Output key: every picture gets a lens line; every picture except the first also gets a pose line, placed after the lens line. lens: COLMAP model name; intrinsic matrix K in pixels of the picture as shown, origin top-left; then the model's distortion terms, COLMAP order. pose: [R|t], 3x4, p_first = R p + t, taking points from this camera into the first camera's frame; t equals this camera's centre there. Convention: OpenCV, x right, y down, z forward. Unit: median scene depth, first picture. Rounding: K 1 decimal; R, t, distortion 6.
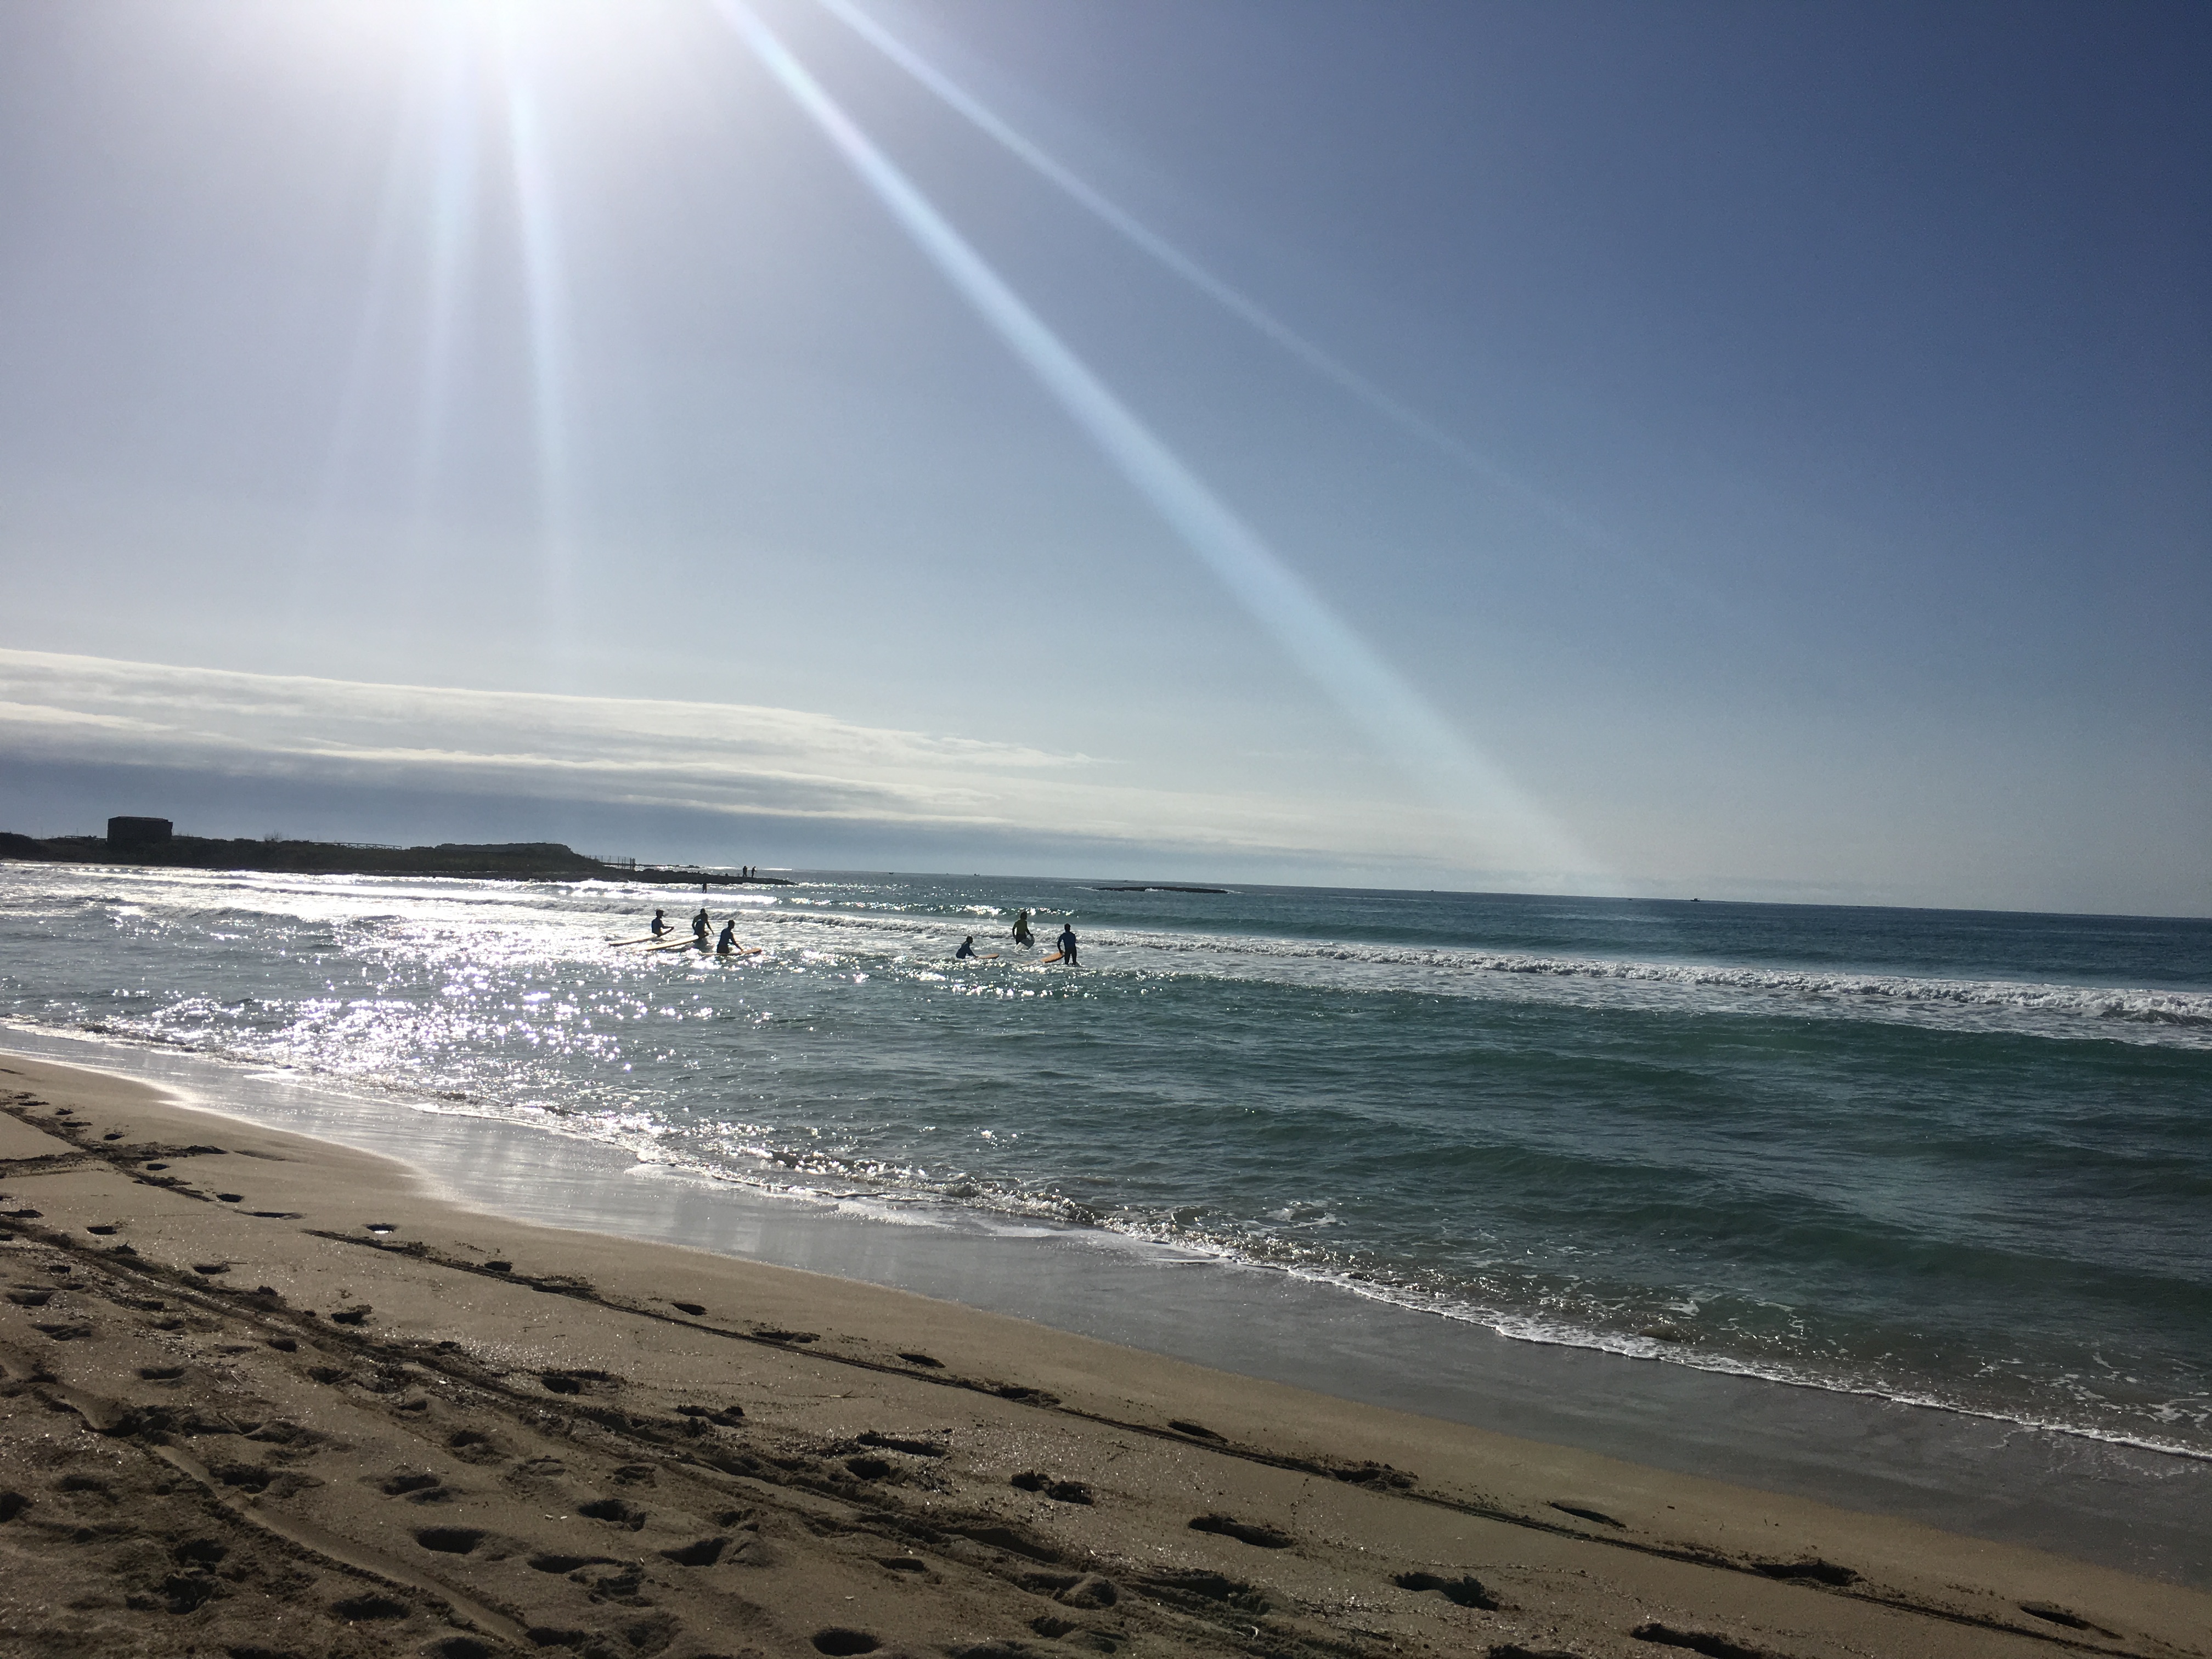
lens RADIAL K [[1903.0, 0, 1106.0], [0, 1903.0, 829.5], [0, 0, 1]] dist [0.090189, -0.116441]
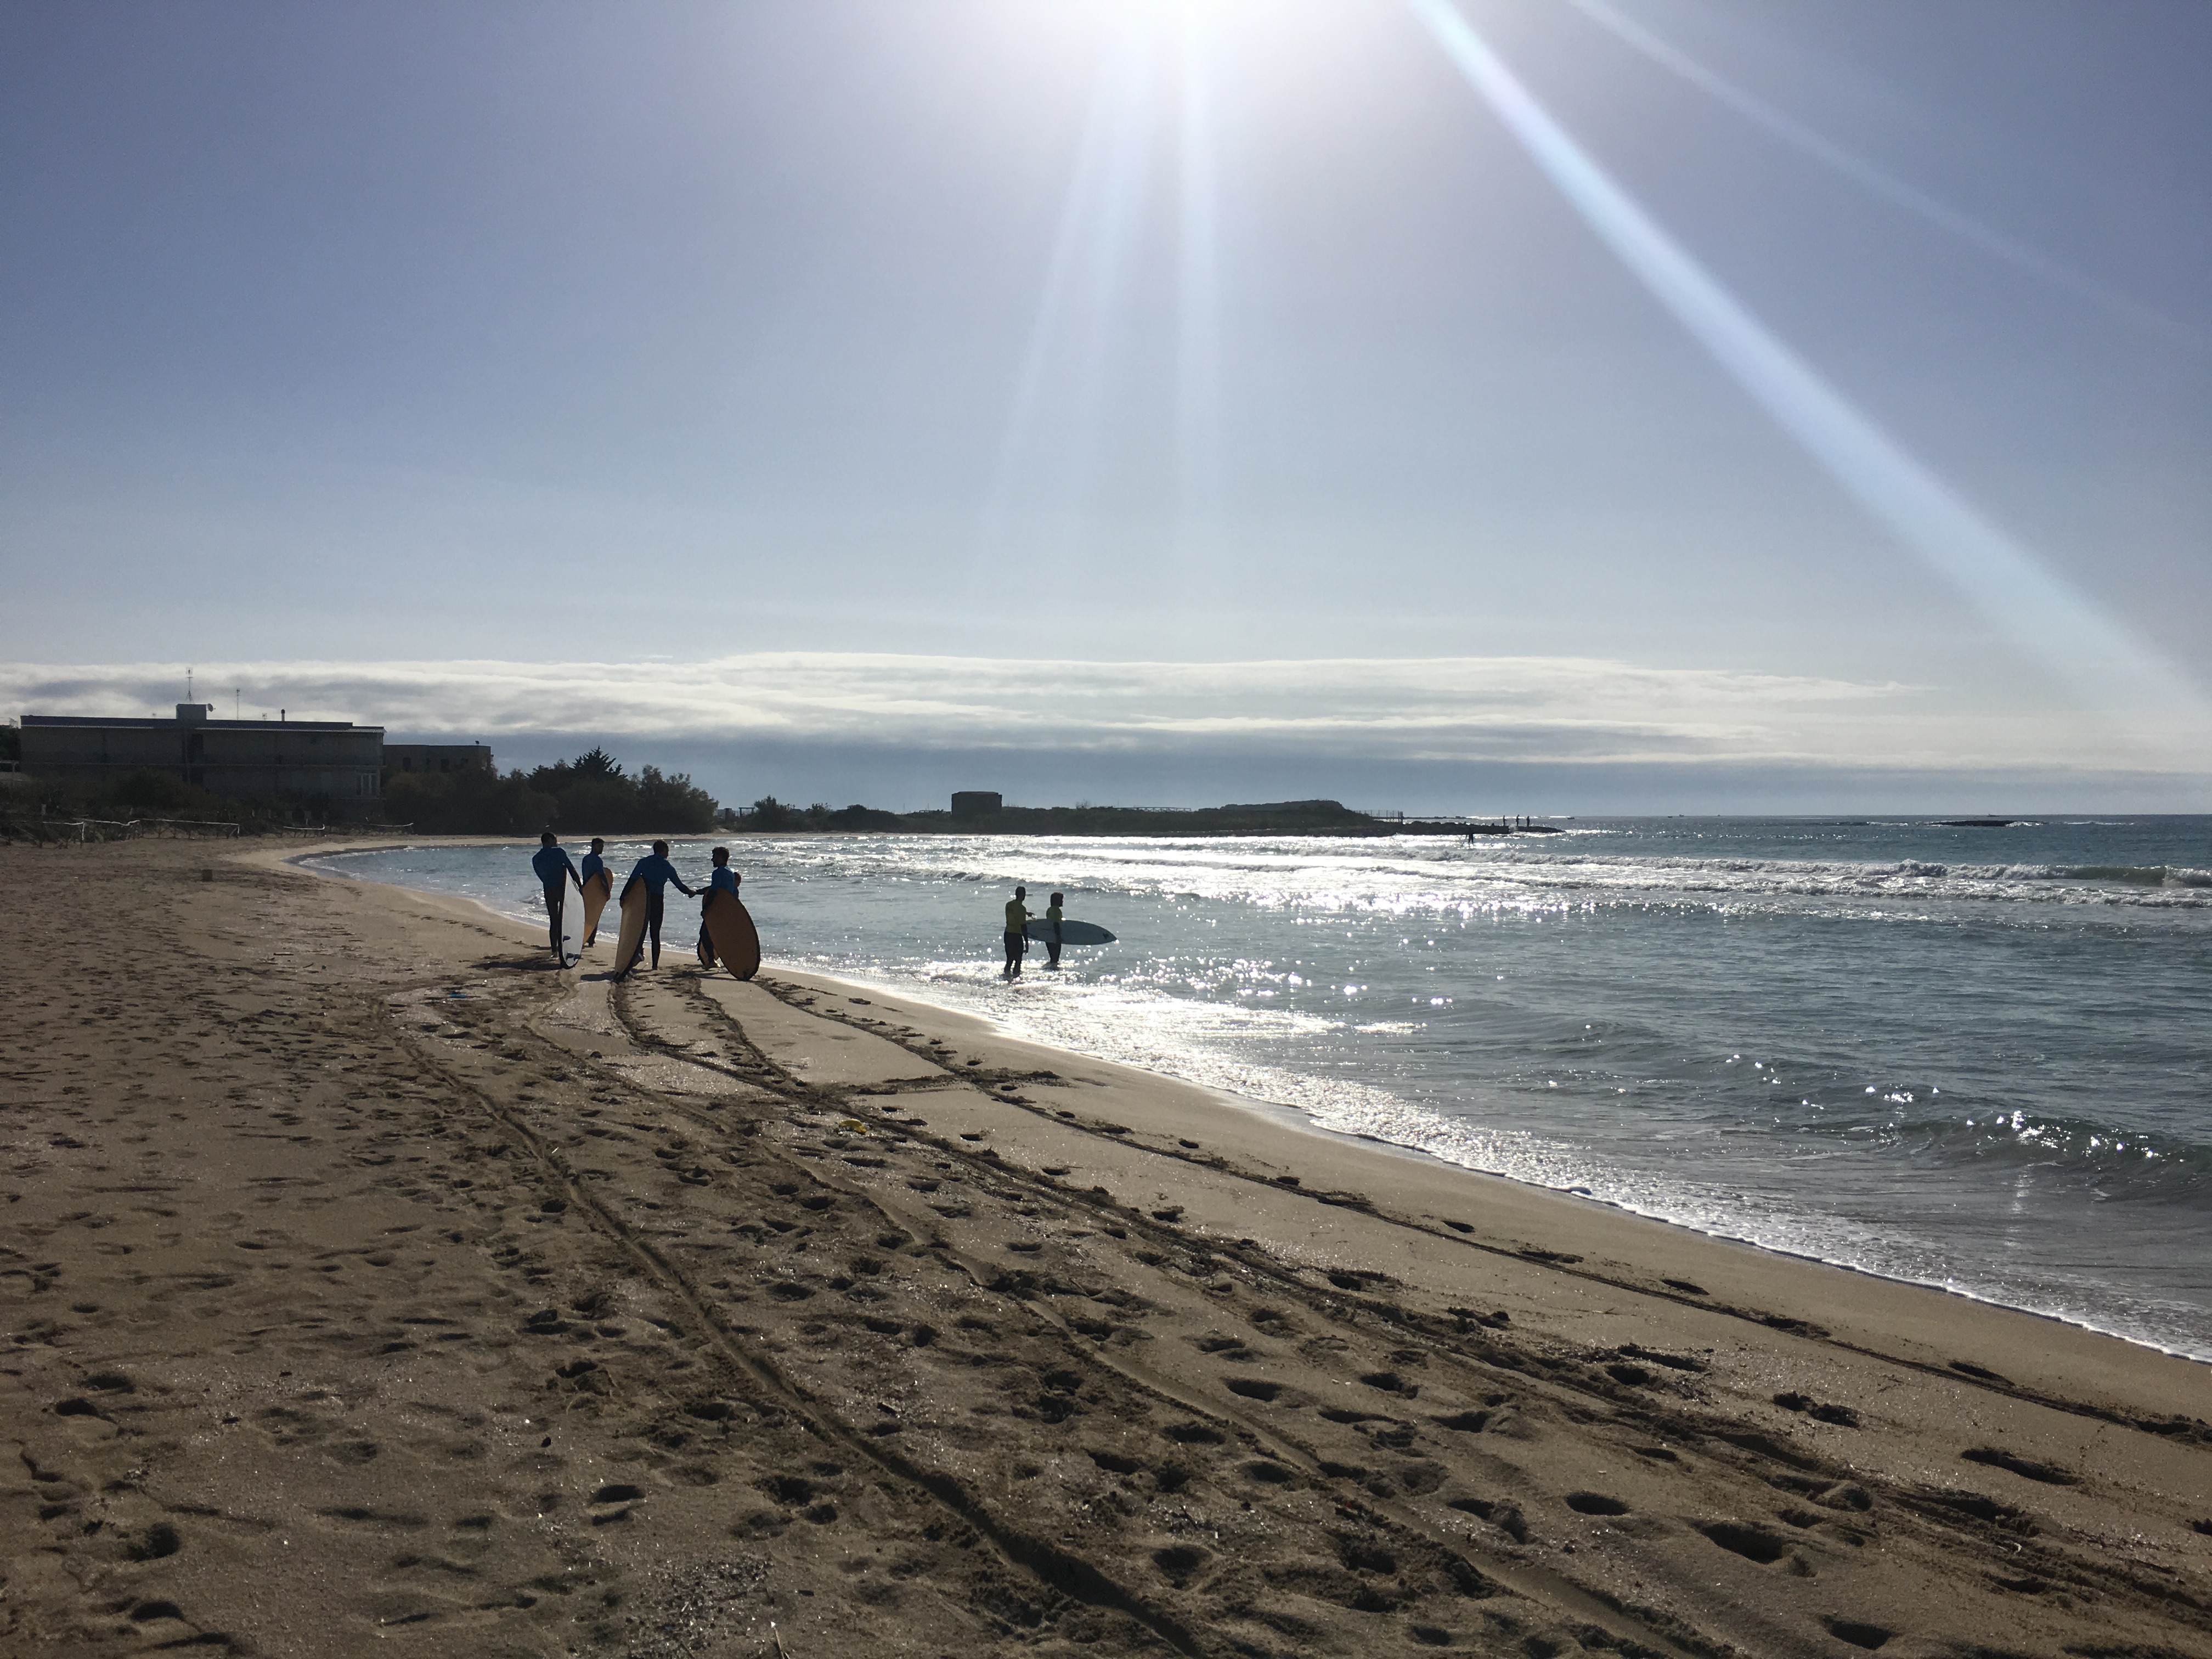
lens RADIAL K [[1946.3, 0, 1106.0], [0, 1946.3, 829.5], [0, 0, 1]] dist [0.095781, -0.134348]
pose [[0.922032, -0.035161, -0.385515, 0.040501], [0.044931, 0.998856, 0.016361, 0.001917], [0.384498, -0.032407, 0.922557, -0.102921]]
